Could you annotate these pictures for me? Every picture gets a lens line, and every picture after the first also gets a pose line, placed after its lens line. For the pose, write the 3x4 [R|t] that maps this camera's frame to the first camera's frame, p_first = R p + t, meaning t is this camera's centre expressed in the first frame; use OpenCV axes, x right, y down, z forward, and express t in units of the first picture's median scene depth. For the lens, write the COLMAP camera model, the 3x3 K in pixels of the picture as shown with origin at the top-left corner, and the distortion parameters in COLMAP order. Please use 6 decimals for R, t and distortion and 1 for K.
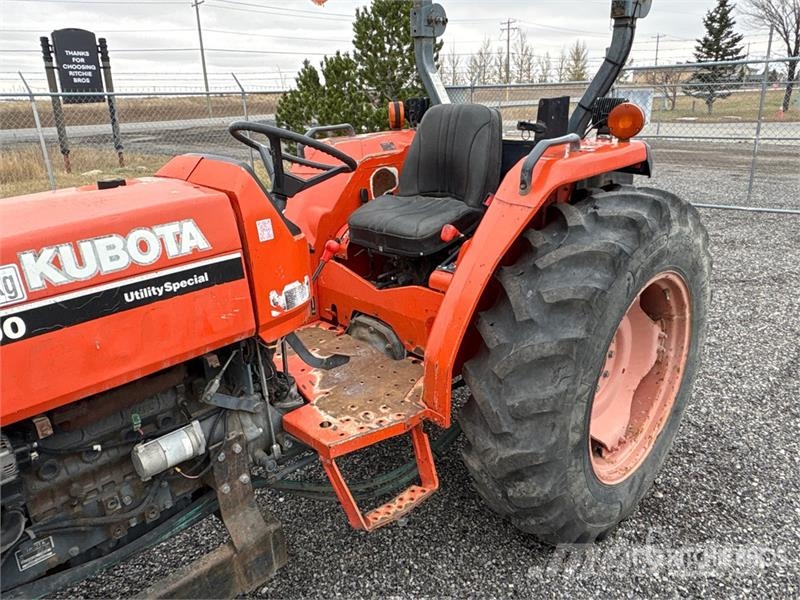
lens RADIAL K [[601.6, 0, 400.0], [0, 601.6, 300.0], [0, 0, 1]] dist [-0.001727, -0.002544]
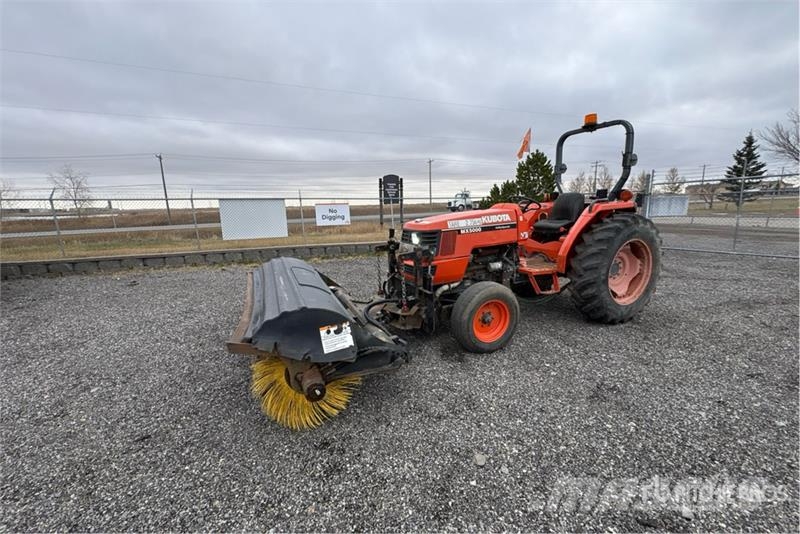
lens RADIAL K [[316.8, 0, 400.0], [0, 316.8, 267.0], [0, 0, 1]] dist [0.001549, -0.000081]
pose [[0.931071, 0.064711, -0.359054, -0.159973], [-0.110129, 0.988087, -0.107498, 0.475992], [0.347821, 0.139630, 0.927105, -1.151664]]
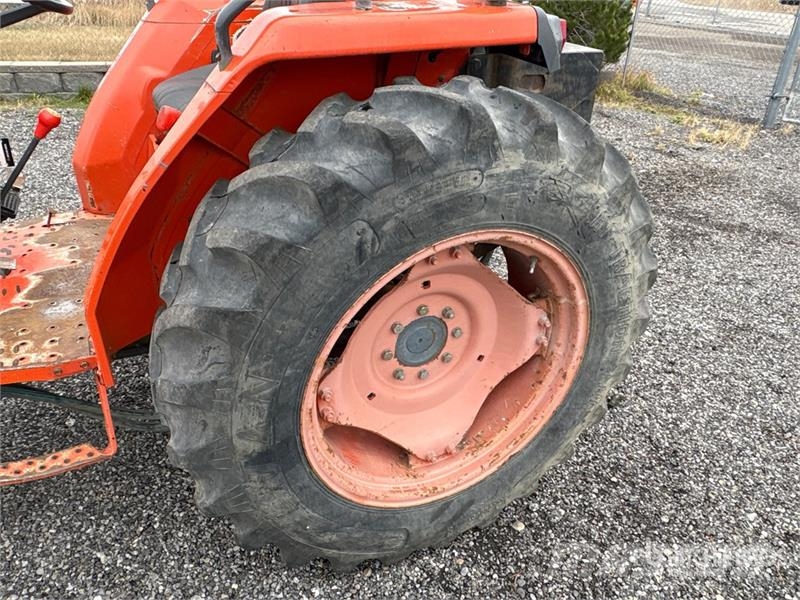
lens RADIAL K [[601.6, 0, 400.0], [0, 601.6, 300.0], [0, 0, 1]] dist [-0.001727, -0.002544]
pose [[0.945337, 0.207480, -0.251577, 0.553263], [-0.158738, 0.966693, 0.200768, -0.092329], [0.284853, -0.149858, 0.946785, 0.393679]]
